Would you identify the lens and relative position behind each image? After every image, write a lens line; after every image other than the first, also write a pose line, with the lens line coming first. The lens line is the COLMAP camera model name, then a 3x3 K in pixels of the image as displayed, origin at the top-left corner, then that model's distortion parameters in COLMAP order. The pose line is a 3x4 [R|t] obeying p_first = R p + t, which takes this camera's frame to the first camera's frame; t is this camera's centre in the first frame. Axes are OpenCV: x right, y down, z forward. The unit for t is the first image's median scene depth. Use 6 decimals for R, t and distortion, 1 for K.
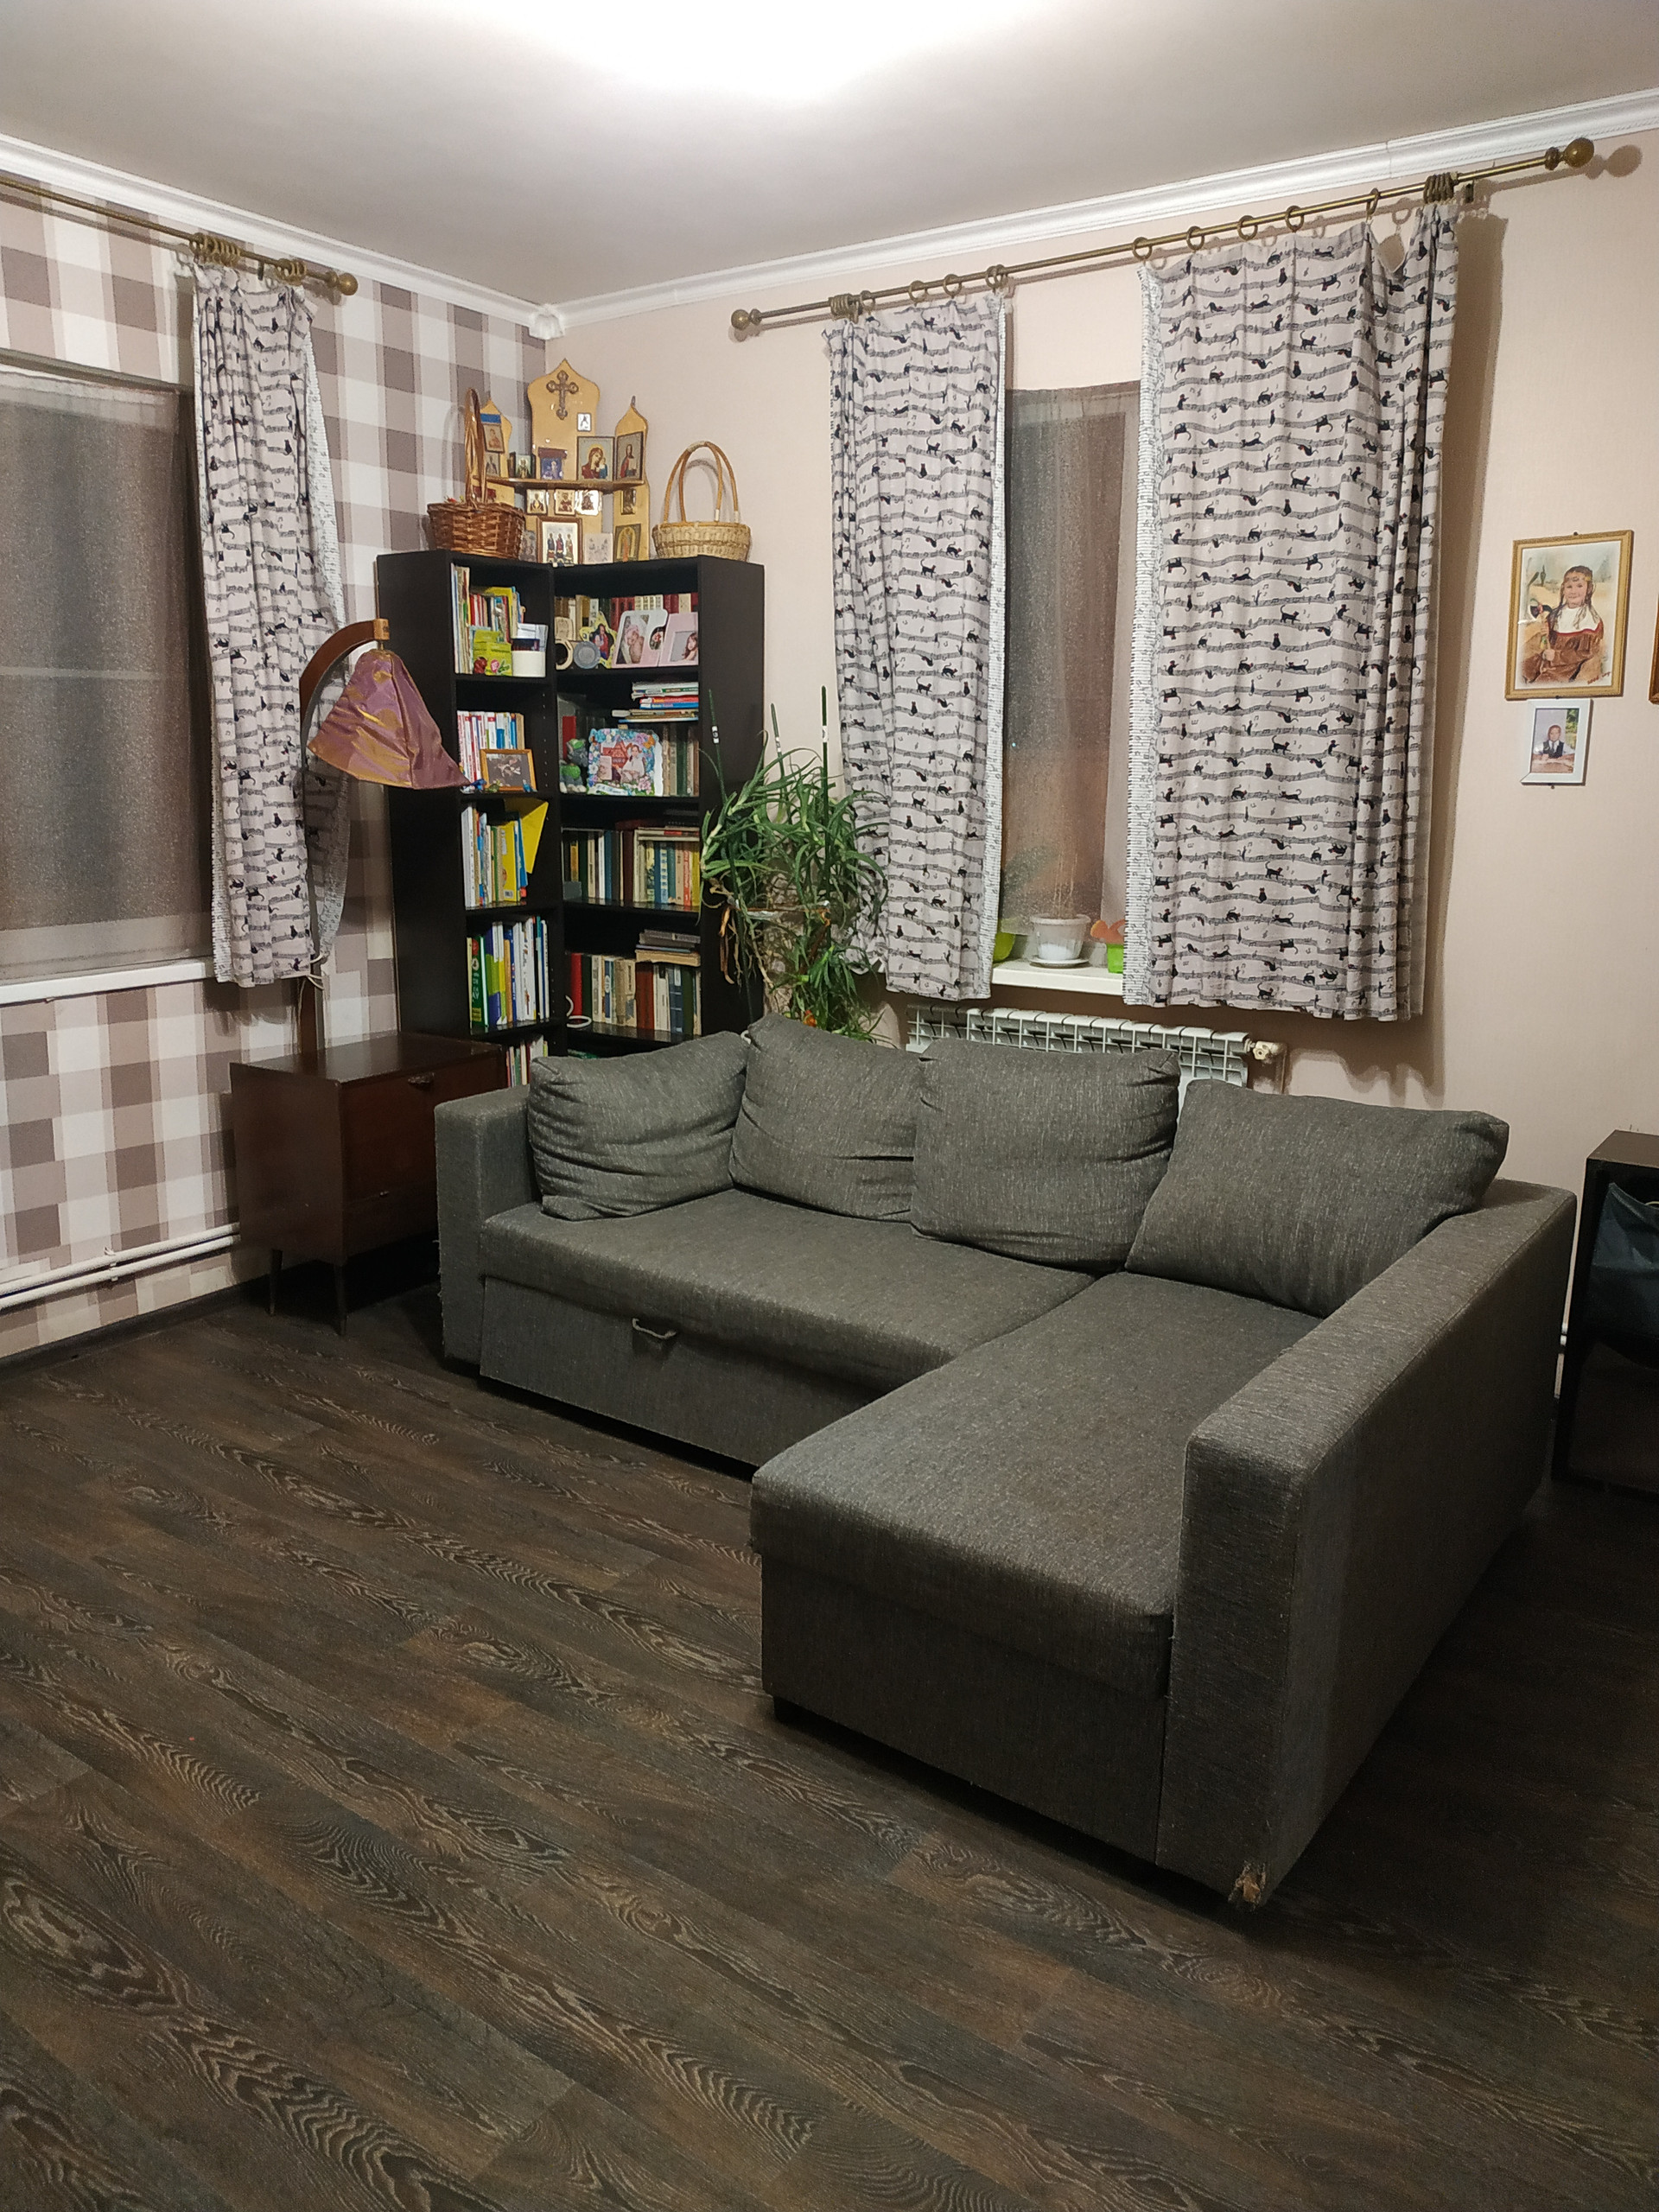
lens RADIAL K [[1624.5, 0, 830.8], [0, 1624.5, 1110.7], [0, 0, 1]] dist [0.037377, -0.044484]
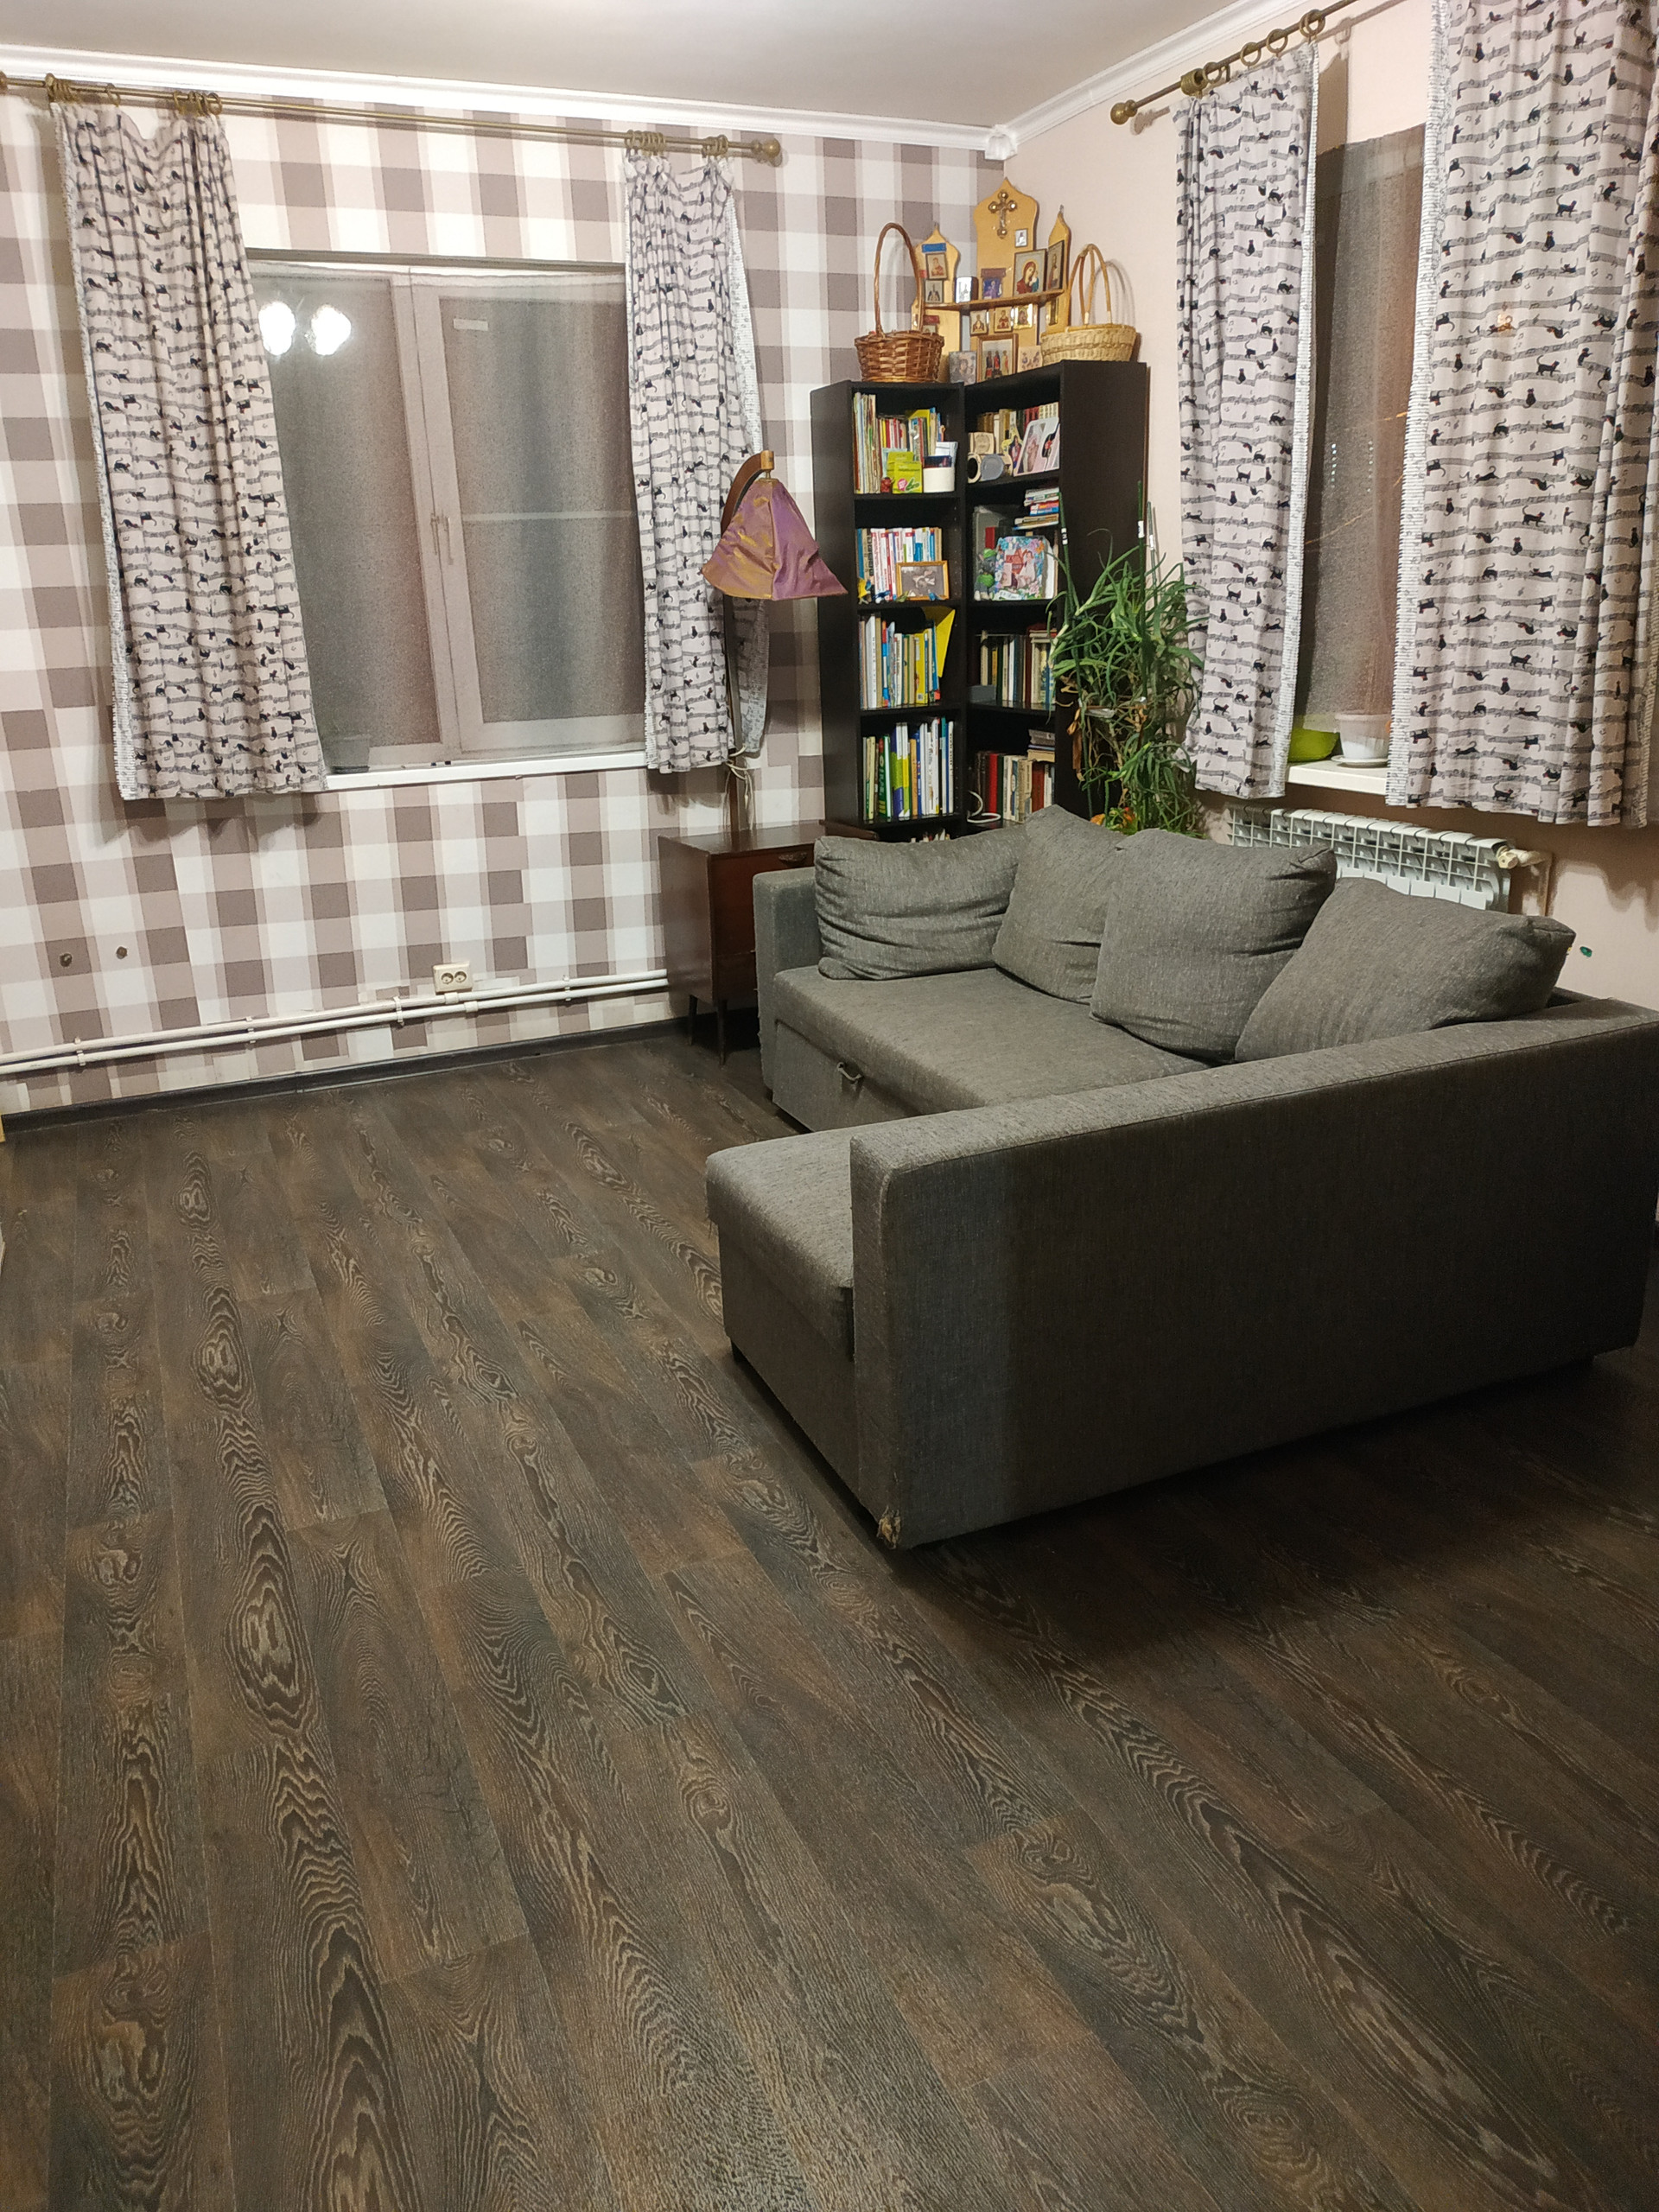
lens RADIAL K [[1624.5, 0, 813.5], [0, 1624.5, 1118.5], [0, 0, 1]] dist [0.037377, -0.044484]
pose [[0.850767, 0.127898, -0.509742, 0.417900], [-0.074384, 0.989475, 0.124118, 0.022951], [0.520252, -0.067679, 0.851327, -0.004732]]
